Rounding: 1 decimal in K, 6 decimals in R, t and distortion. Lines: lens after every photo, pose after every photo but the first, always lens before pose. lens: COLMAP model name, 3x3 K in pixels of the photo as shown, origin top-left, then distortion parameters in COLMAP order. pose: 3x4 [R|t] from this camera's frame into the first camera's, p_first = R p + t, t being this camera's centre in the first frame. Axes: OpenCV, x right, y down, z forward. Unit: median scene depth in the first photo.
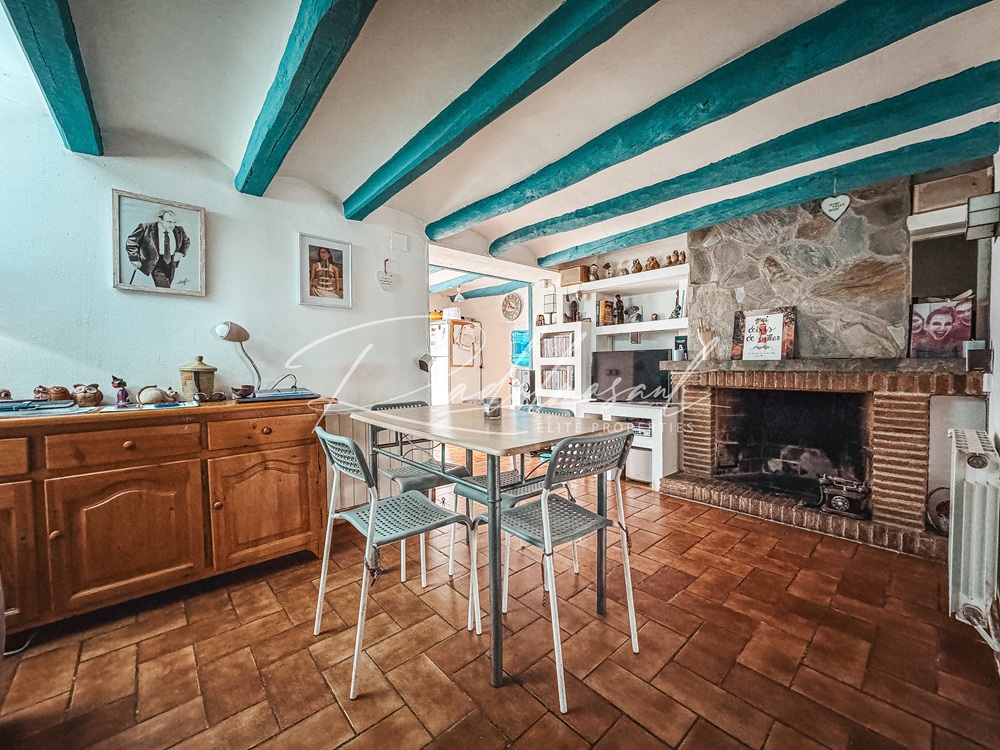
lens RADIAL K [[401.2, 0, 500.0], [0, 401.2, 375.0], [0, 0, 1]] dist [0.000441, 0.000382]
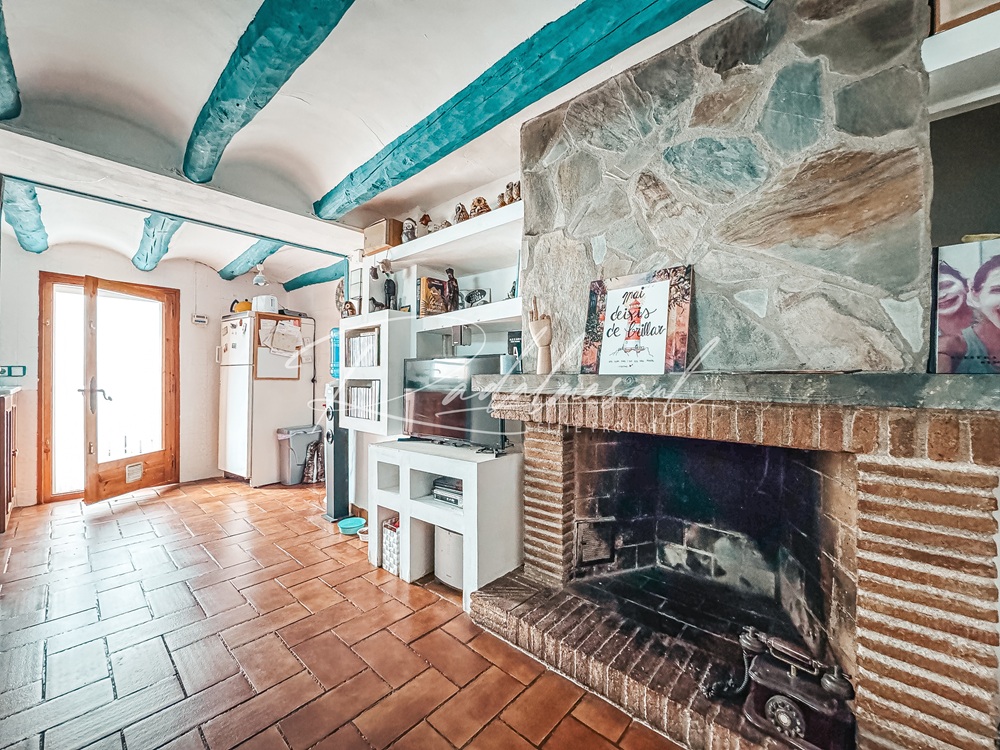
lens RADIAL K [[401.2, 0, 500.0], [0, 401.2, 375.0], [0, 0, 1]] dist [0.000441, 0.000382]
pose [[0.994016, 0.012155, 0.108554, 0.442549], [-0.008665, 0.999432, -0.032569, -0.019807], [-0.108888, 0.031434, 0.993557, 0.533196]]
